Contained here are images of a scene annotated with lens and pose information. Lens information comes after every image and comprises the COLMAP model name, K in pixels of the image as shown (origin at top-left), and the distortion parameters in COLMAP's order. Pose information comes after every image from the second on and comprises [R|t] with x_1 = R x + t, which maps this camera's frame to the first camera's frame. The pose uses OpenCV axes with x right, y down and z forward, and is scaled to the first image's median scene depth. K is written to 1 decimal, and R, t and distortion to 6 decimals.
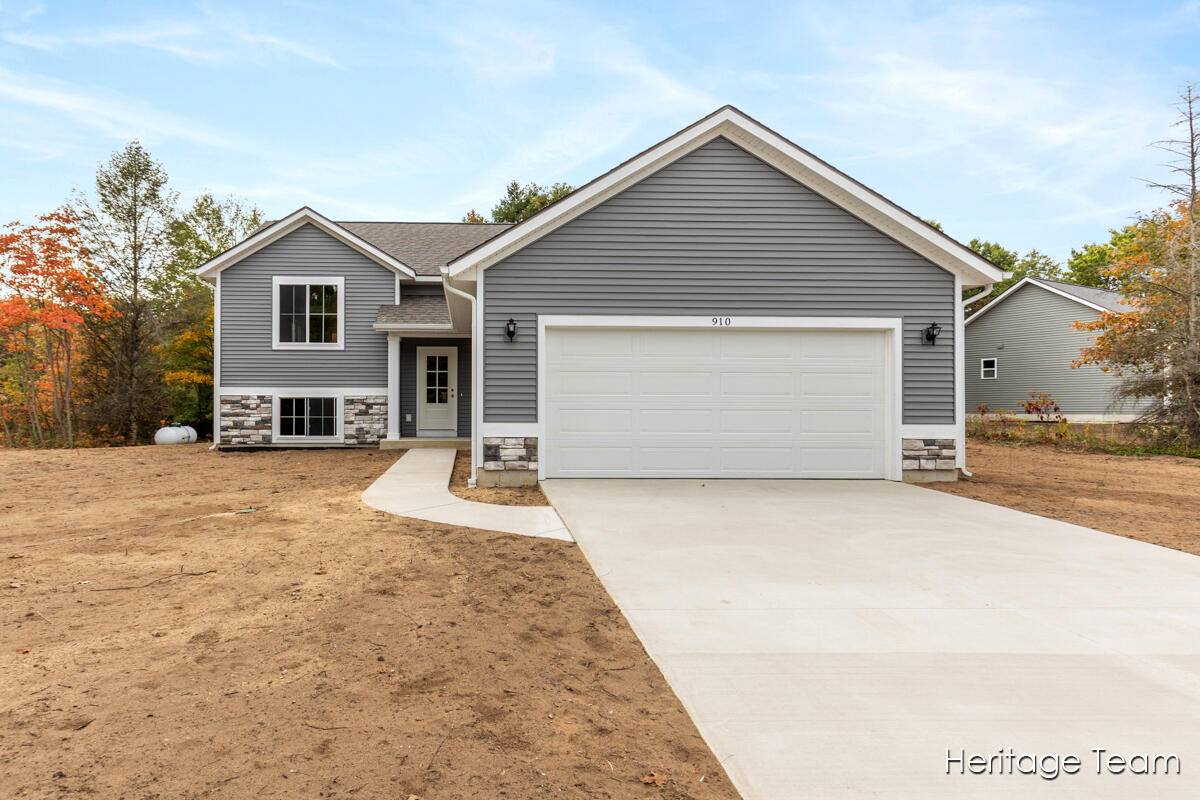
lens RADIAL K [[538.6, 0, 598.7], [0, 538.6, 403.6], [0, 0, 1]] dist [0.002410, 0.000127]
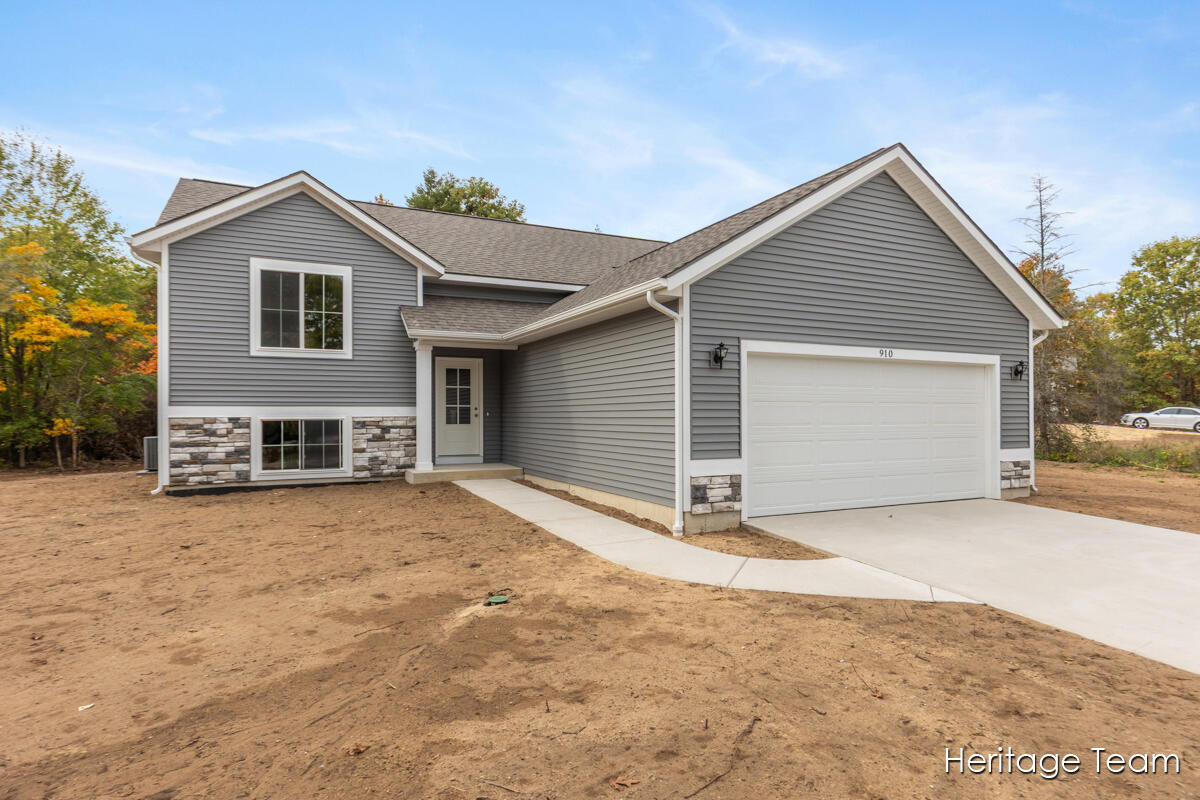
lens RADIAL K [[528.6, 0, 599.2], [0, 528.6, 405.8], [0, 0, 1]] dist [0.003385, 0.000179]
pose [[0.943376, 0.003272, 0.331710, -0.396216], [-0.003162, 0.999995, -0.000873, -0.032072], [-0.331711, -0.000226, 0.943381, 0.148920]]
